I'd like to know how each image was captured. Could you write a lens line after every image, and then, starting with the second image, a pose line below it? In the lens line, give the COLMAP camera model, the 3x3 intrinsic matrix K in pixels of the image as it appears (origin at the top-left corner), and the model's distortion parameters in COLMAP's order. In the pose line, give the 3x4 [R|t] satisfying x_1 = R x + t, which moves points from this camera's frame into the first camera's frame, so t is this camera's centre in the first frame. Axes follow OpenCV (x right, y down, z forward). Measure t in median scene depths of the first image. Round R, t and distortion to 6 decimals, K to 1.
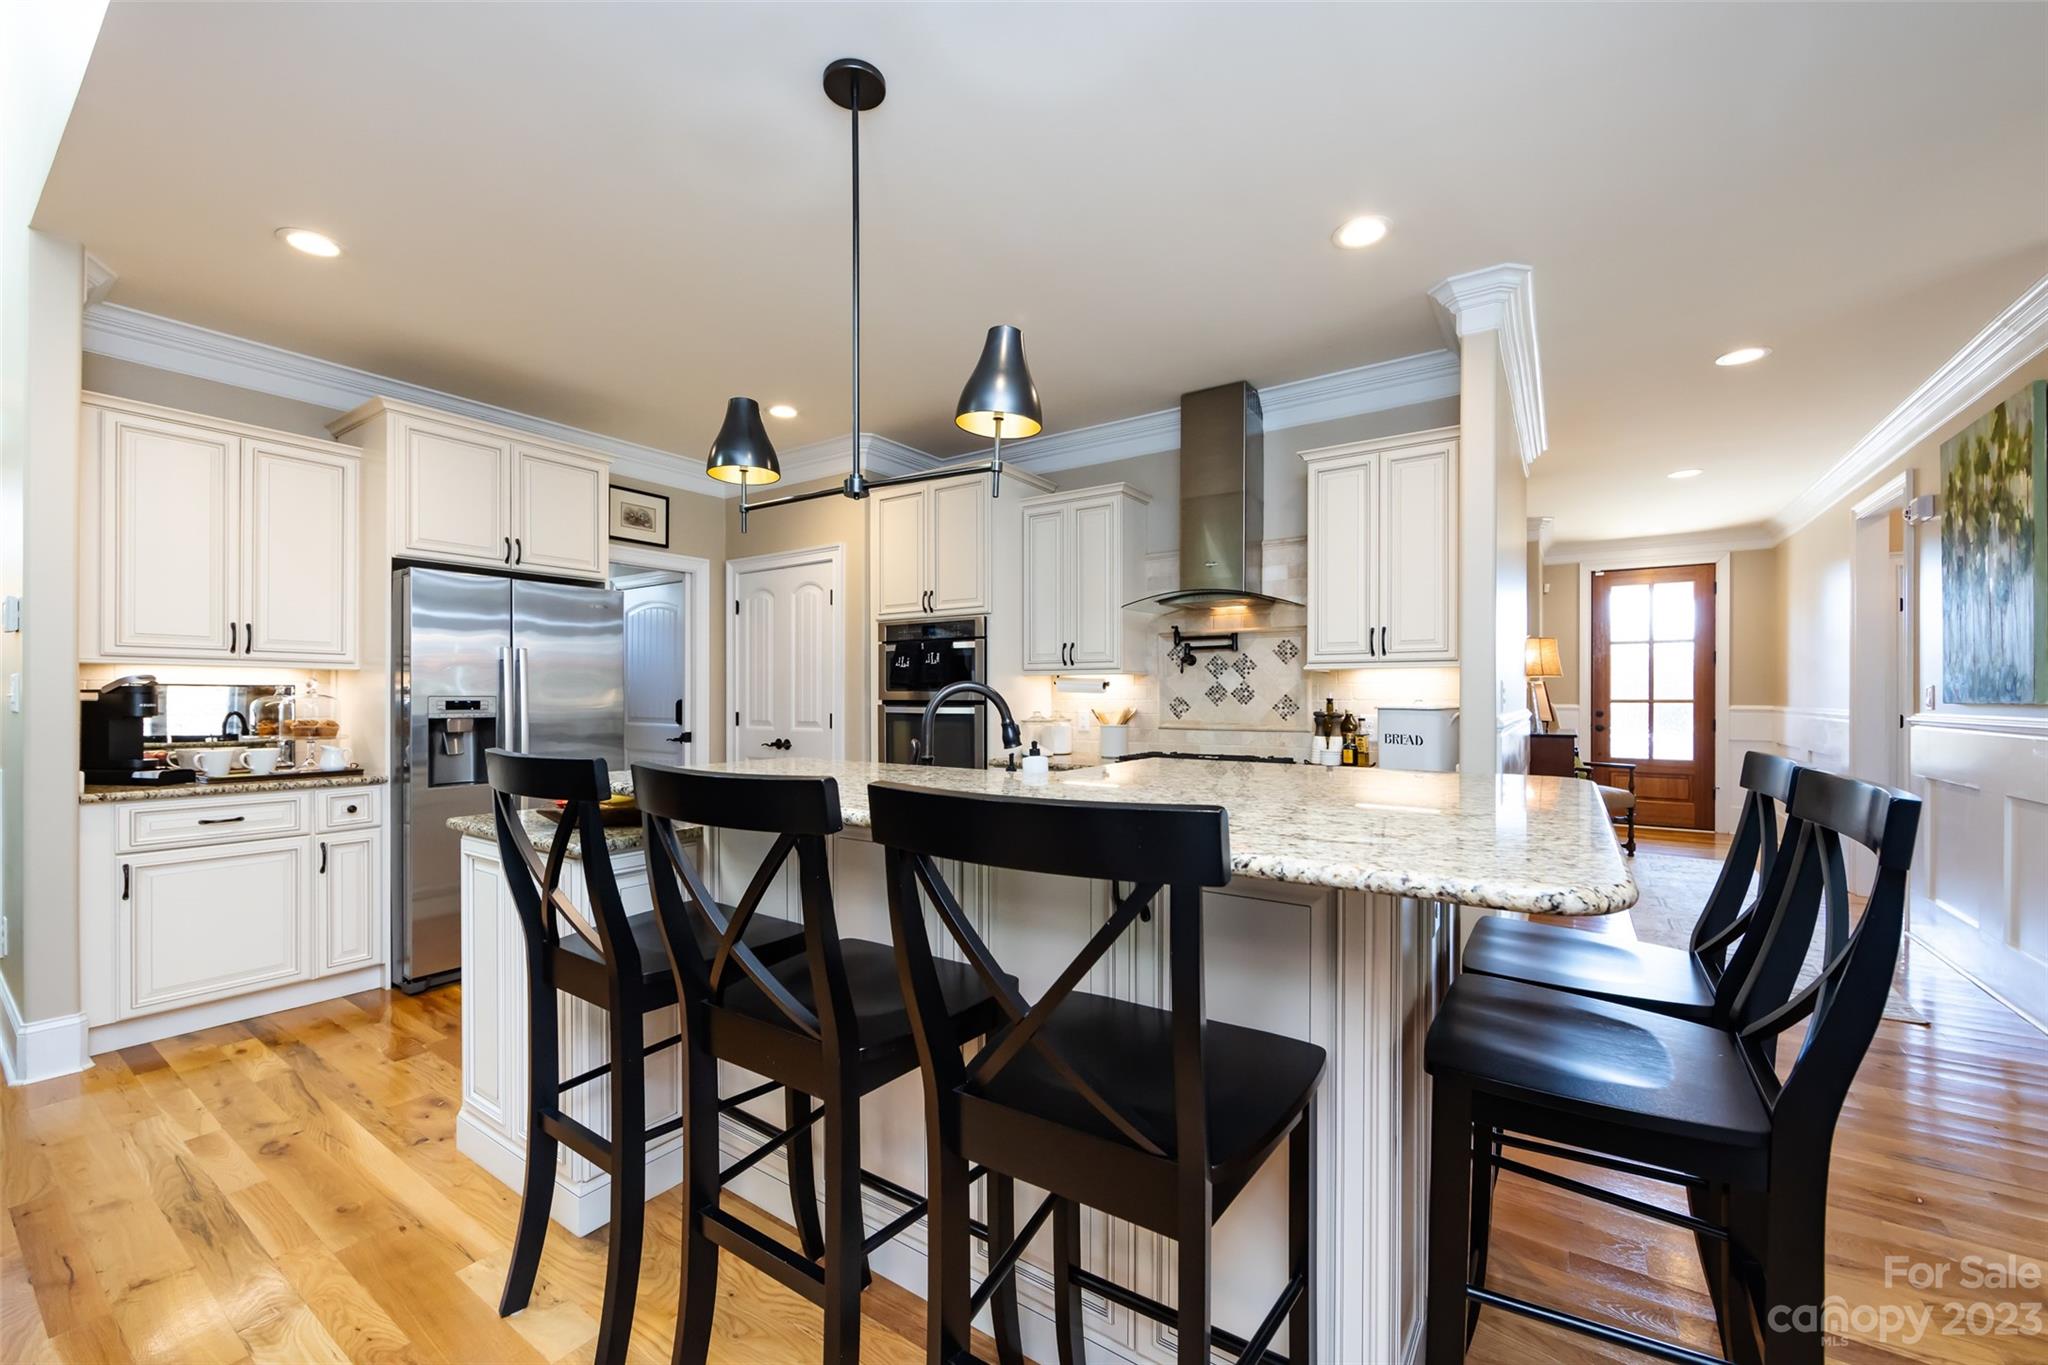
lens RADIAL K [[804.3, 0, 1020.5], [0, 804.3, 694.2], [0, 0, 1]] dist [-0.001882, -0.000148]
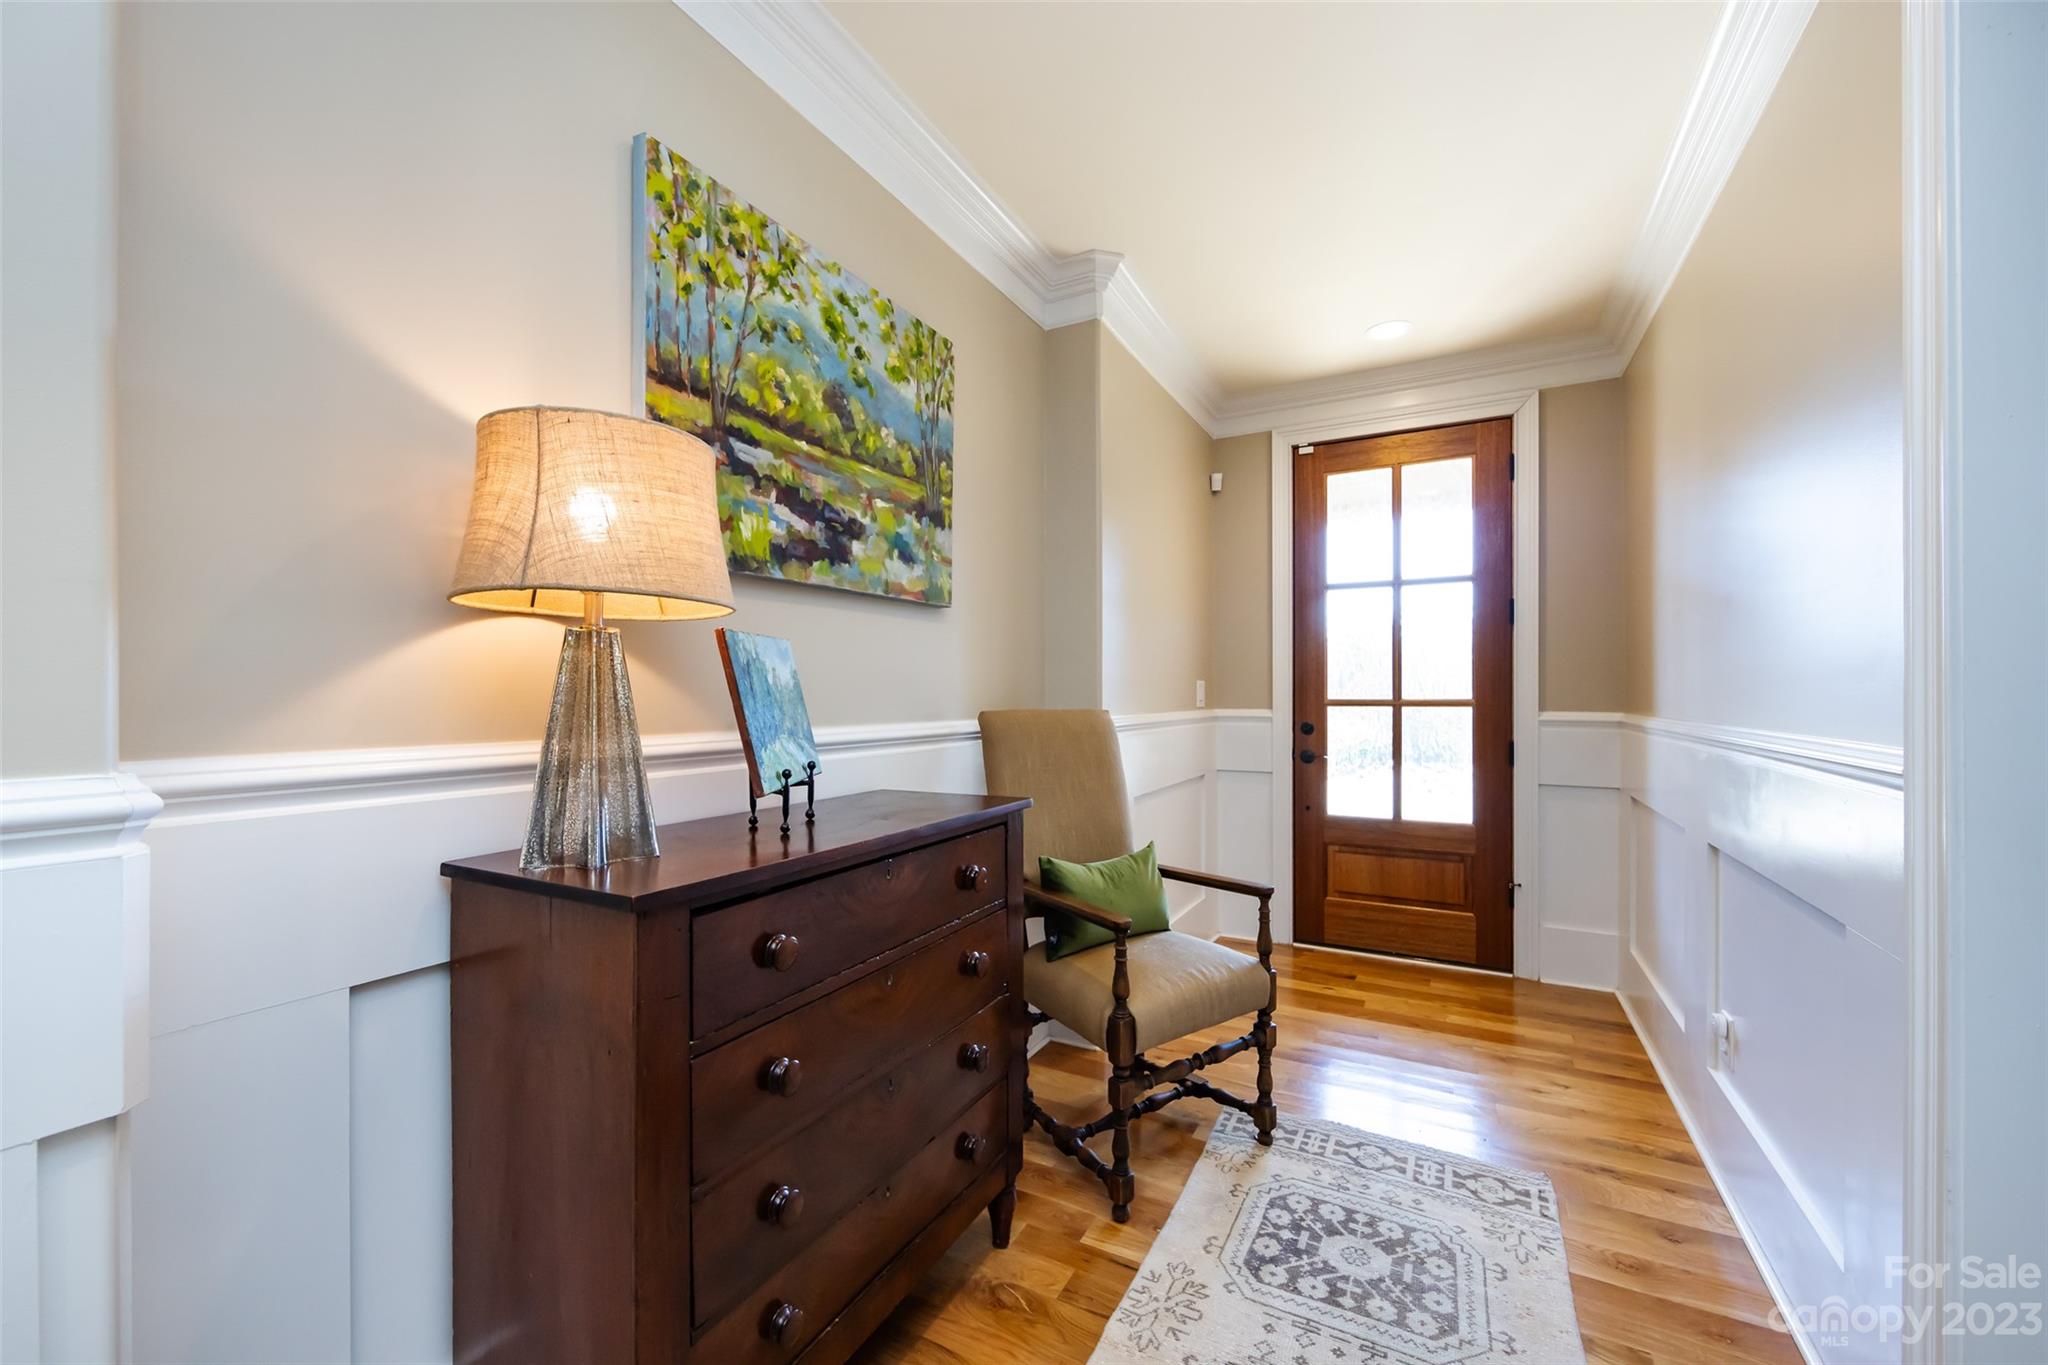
lens RADIAL K [[794.5, 0, 1022.6], [0, 794.5, 690.8], [0, 0, 1]] dist [-0.002561, 0.000037]
pose [[0.995269, -0.006203, 0.096955, 0.957003], [0.006163, 0.999981, 0.000713, -0.001014], [-0.096957, -0.000112, 0.995289, 1.009955]]
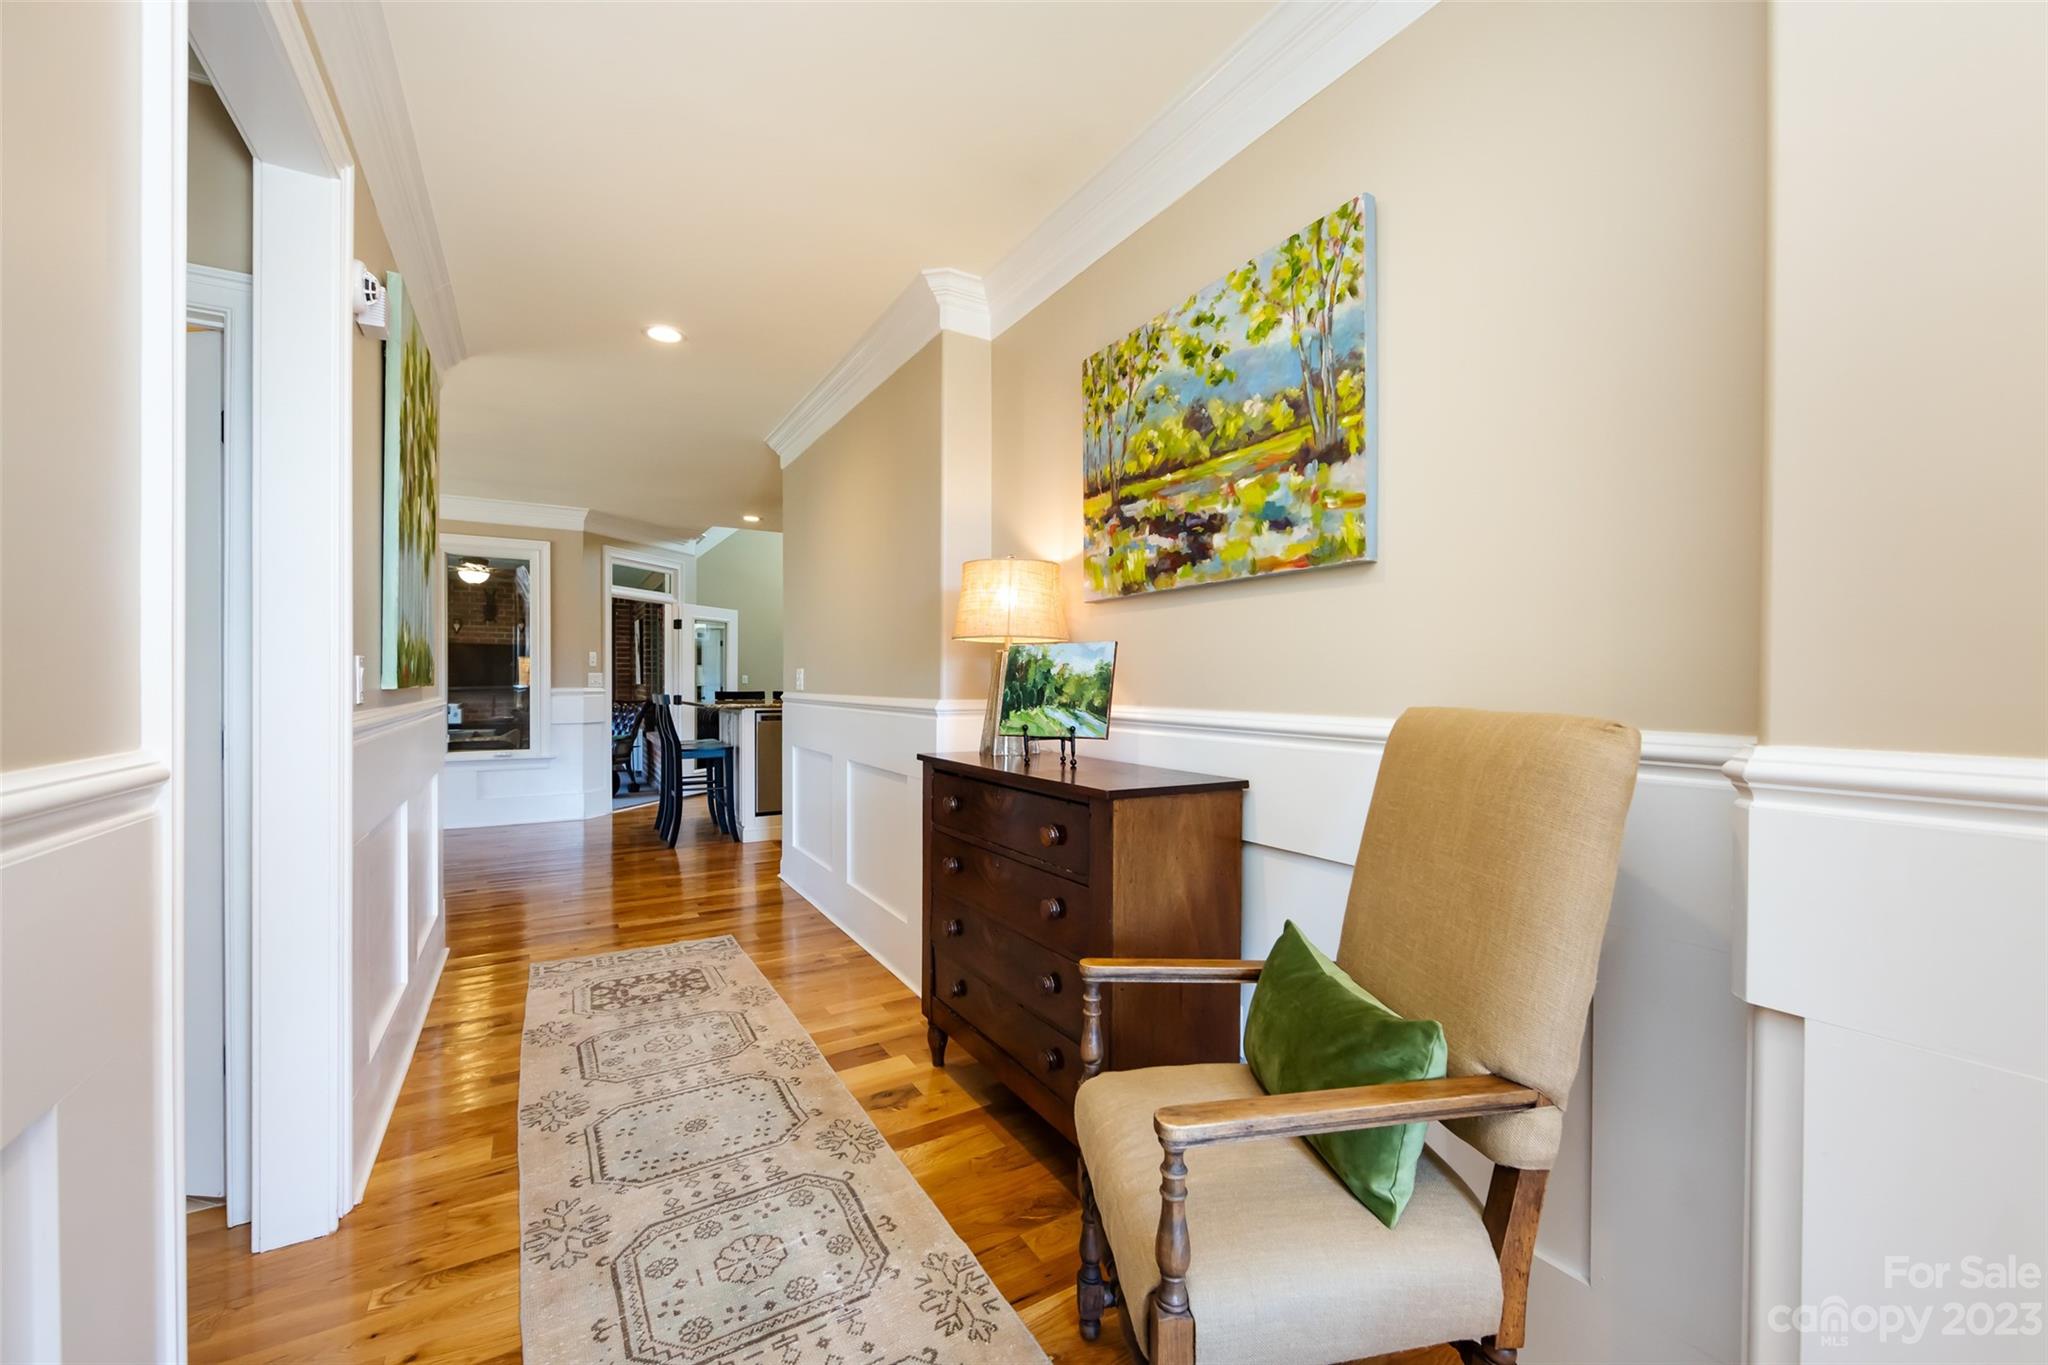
lens RADIAL K [[804.3, 0, 1020.5], [0, 804.3, 694.2], [0, 0, 1]] dist [-0.001882, -0.000148]
pose [[-0.421198, 0.002044, -0.906966, 1.484562], [-0.007095, 0.999959, 0.005549, 0.008651], [0.906941, 0.008772, -0.421167, 1.686609]]
